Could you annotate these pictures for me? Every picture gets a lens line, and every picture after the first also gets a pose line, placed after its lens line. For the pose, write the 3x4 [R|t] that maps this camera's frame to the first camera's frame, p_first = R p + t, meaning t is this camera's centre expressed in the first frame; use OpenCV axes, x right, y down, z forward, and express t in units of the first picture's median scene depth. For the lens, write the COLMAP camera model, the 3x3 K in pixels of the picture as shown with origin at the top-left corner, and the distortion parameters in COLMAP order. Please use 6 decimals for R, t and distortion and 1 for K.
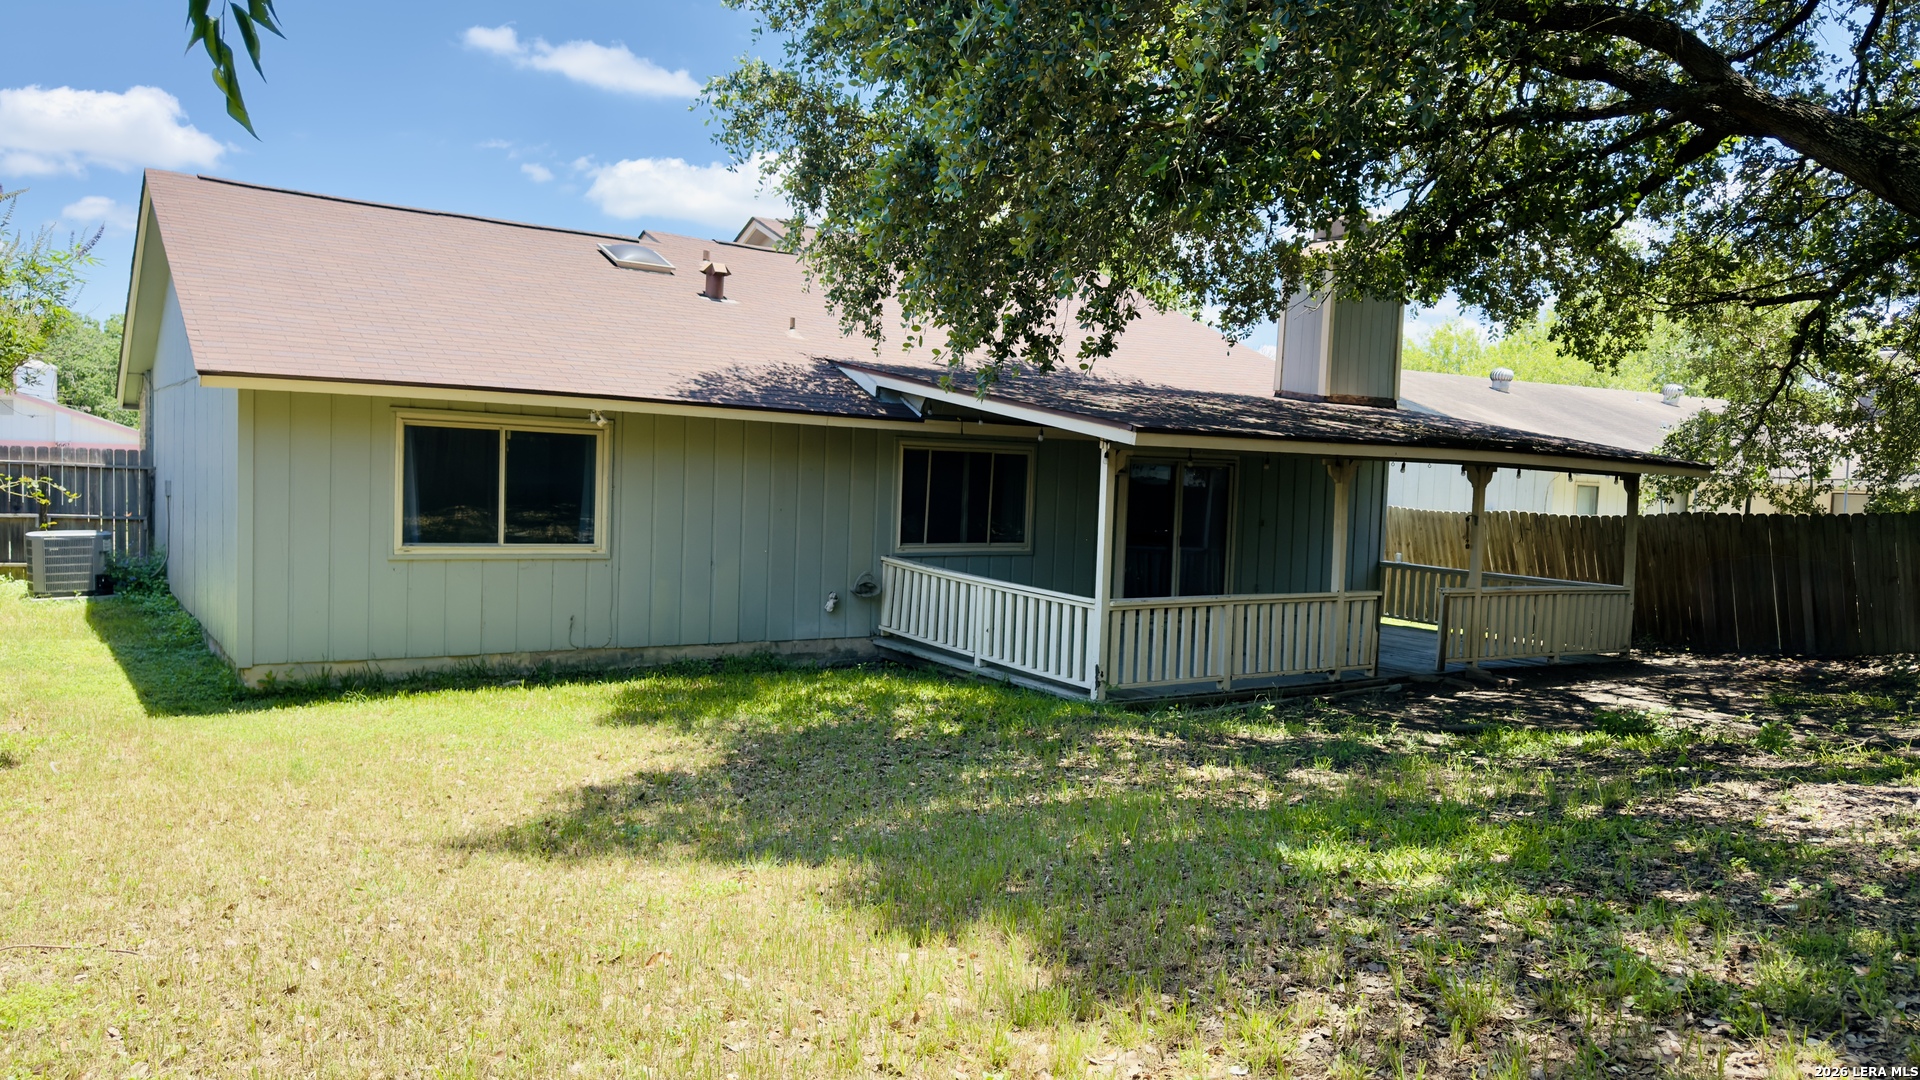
lens RADIAL K [[1330.4, 0, 960.0], [0, 1330.4, 540.0], [0, 0, 1]] dist [0.154827, -0.244799]
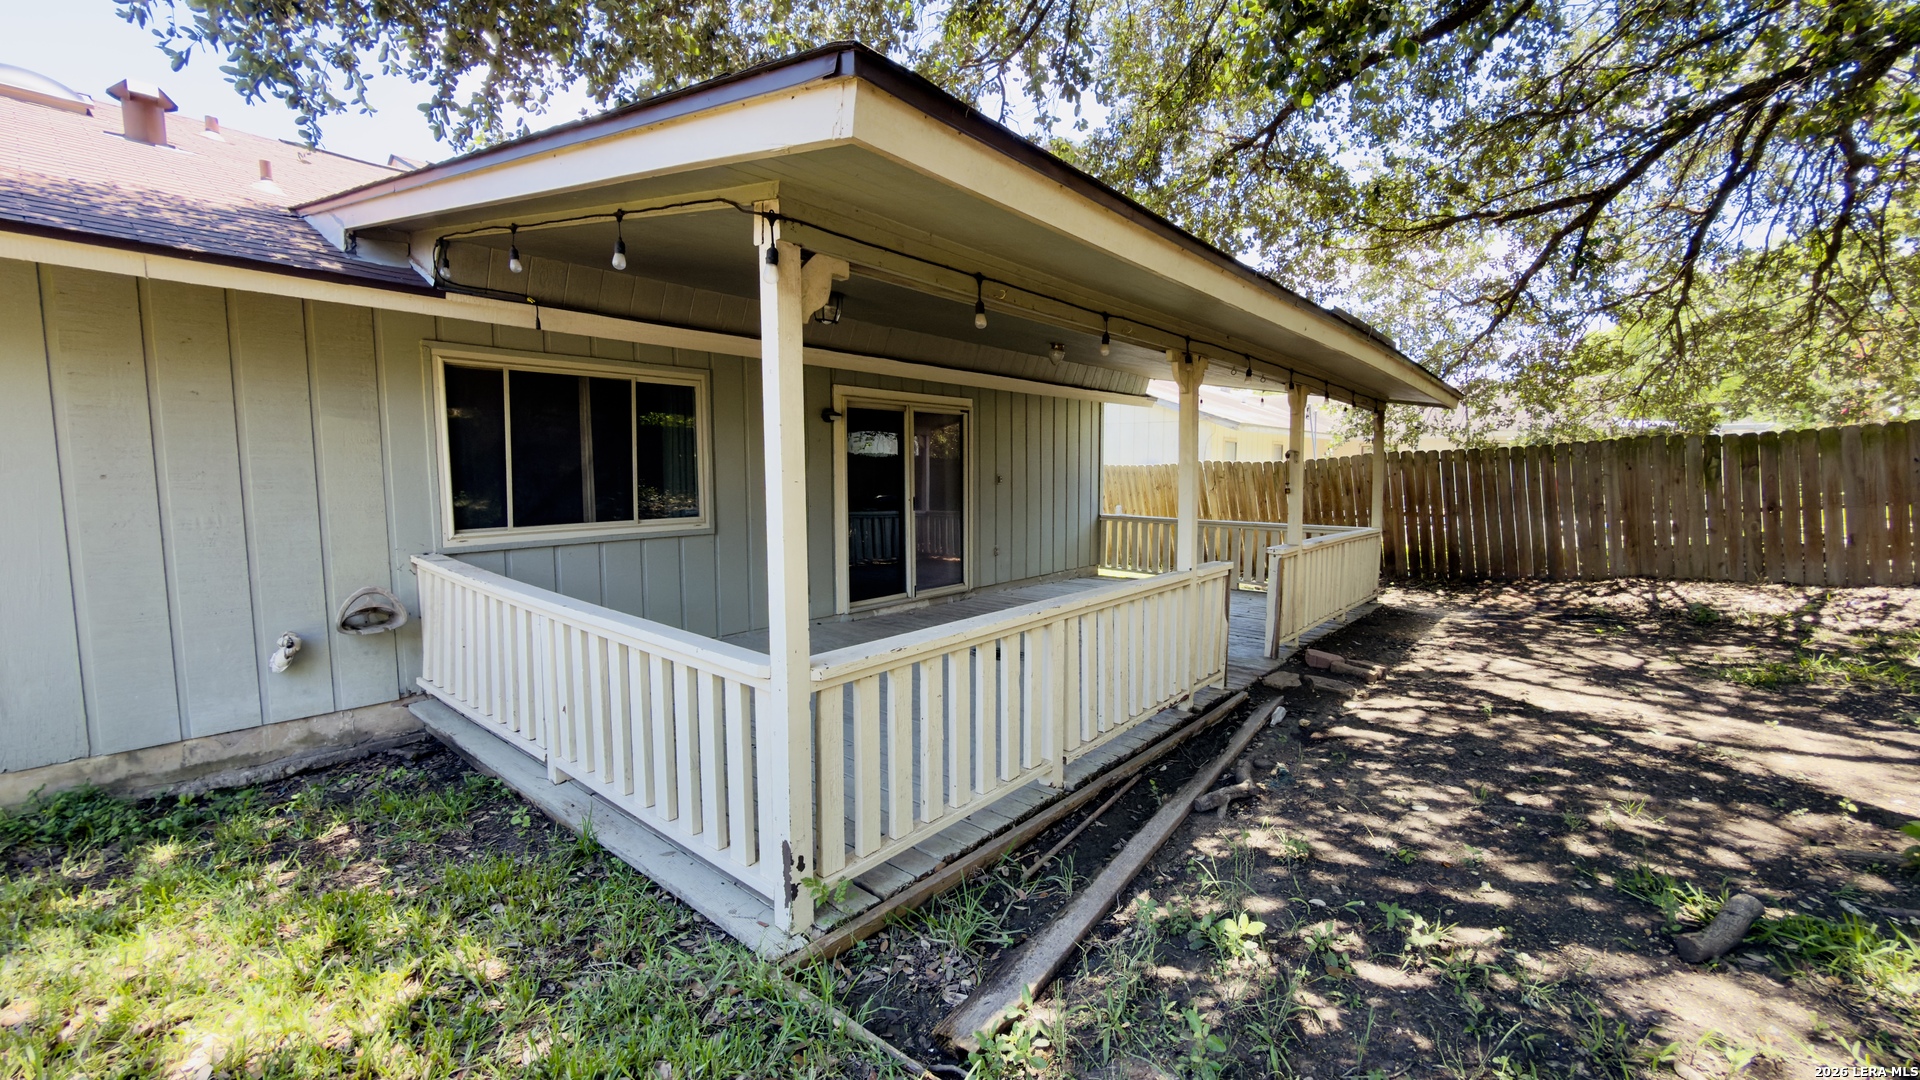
lens RADIAL K [[767.2, 0, 960.0], [0, 767.2, 540.0], [0, 0, 1]] dist [-0.001898, 0.000056]
pose [[0.962997, -0.061709, 0.262353, 0.079829], [0.049973, 0.997438, 0.051179, 0.000587], [-0.264839, -0.036175, 0.963614, 0.633901]]
